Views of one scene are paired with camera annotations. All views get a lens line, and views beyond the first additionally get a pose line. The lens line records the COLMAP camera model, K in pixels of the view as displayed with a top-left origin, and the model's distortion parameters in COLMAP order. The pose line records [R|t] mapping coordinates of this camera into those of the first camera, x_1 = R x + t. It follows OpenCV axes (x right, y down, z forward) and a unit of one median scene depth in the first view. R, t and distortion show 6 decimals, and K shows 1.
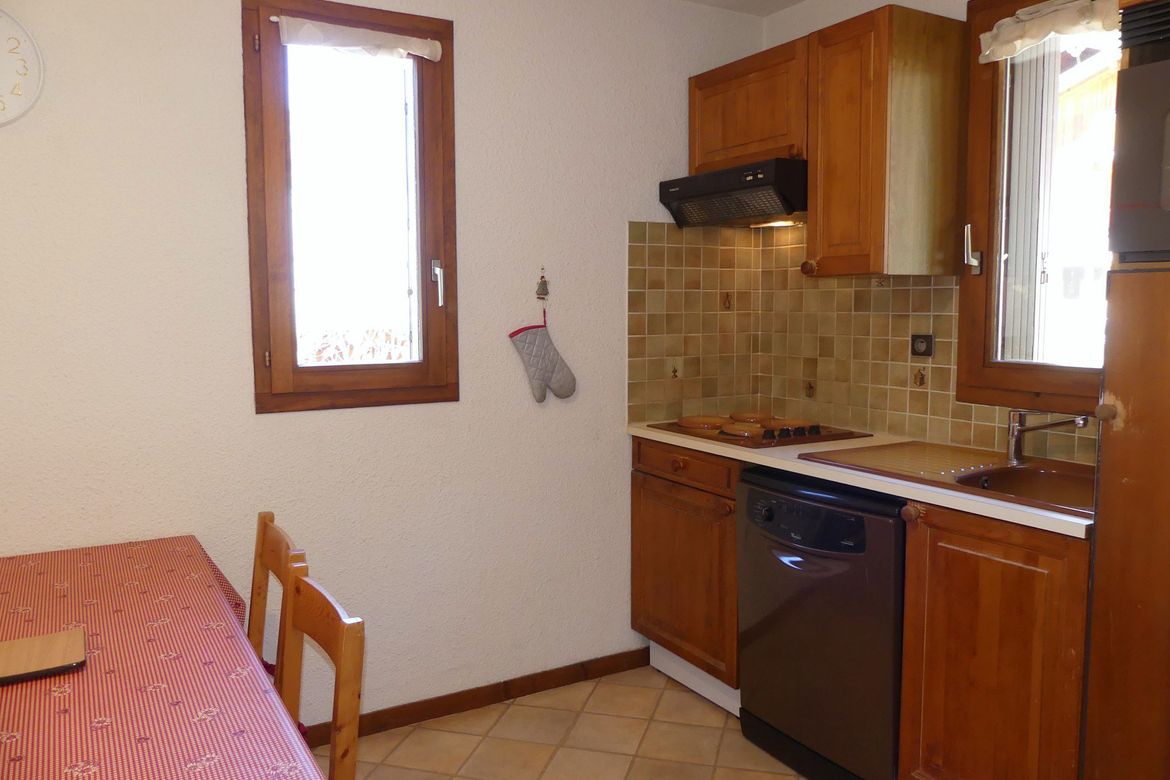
lens RADIAL K [[902.1, 0, 585.8], [0, 902.1, 393.3], [0, 0, 1]] dist [-0.008910, -0.012050]
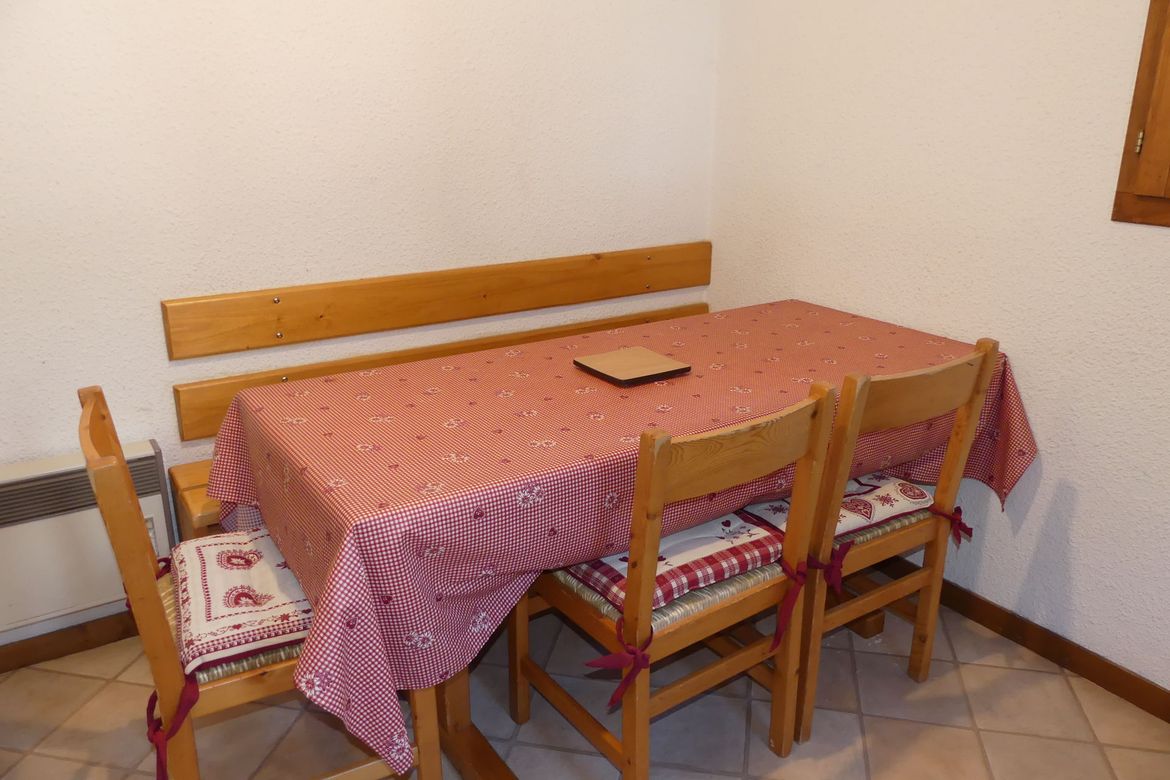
lens RADIAL K [[902.1, 0, 585.8], [0, 902.1, 393.3], [0, 0, 1]] dist [-0.008910, -0.012050]
pose [[0.061441, 0.316872, -0.946476, 0.287829], [-0.104986, 0.945059, 0.309582, -0.021080], [0.992574, 0.080346, 0.091333, 0.454500]]
